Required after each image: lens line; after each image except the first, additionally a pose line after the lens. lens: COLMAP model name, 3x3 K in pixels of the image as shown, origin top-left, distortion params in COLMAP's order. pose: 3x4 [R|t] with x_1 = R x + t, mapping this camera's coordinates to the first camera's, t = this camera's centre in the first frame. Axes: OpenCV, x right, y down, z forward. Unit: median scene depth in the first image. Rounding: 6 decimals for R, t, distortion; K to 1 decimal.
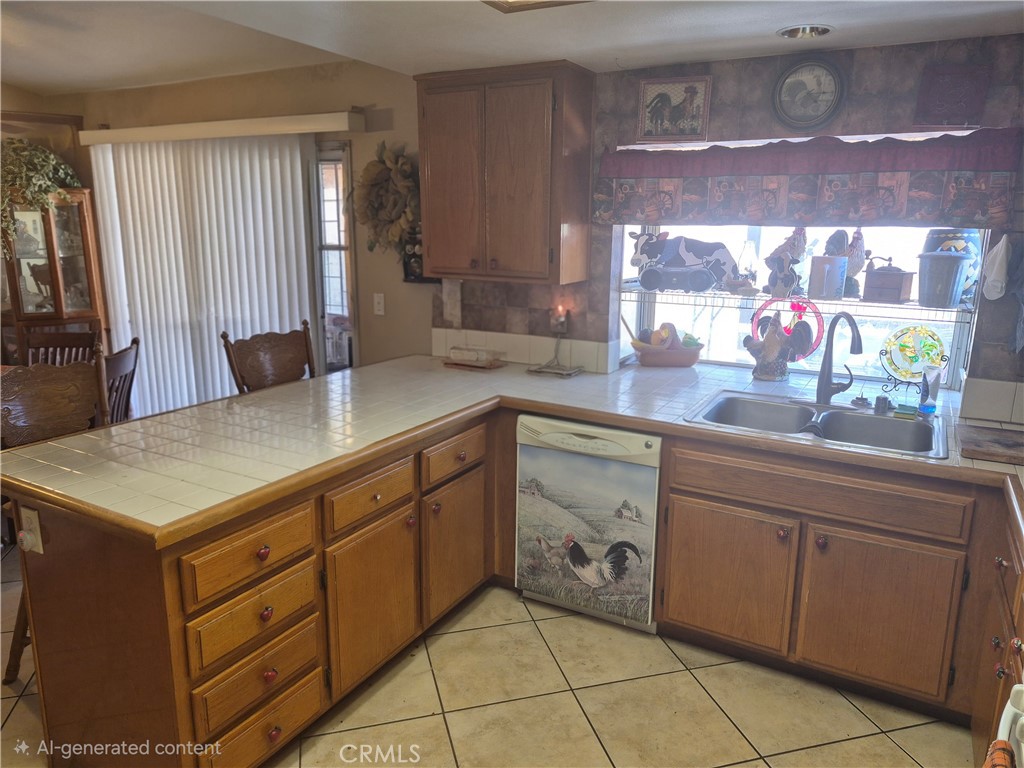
lens RADIAL K [[699.6, 0, 506.7], [0, 699.6, 380.4], [0, 0, 1]] dist [0.090327, -0.104976]
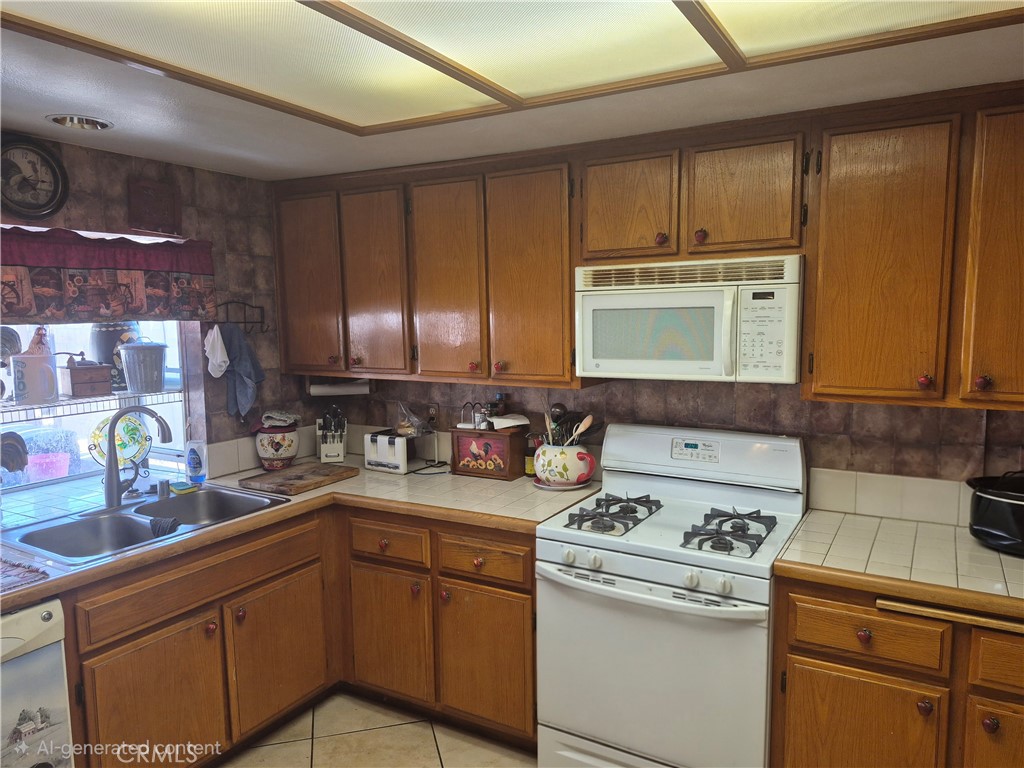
lens RADIAL K [[725.4, 0, 513.5], [0, 725.4, 395.0], [0, 0, 1]] dist [-0.002796, -0.005546]
pose [[0.009492, -0.130462, 0.991408, -0.545149], [0.230458, 0.965048, 0.124787, -0.120779], [-0.973036, 0.227293, 0.039226, 0.461182]]
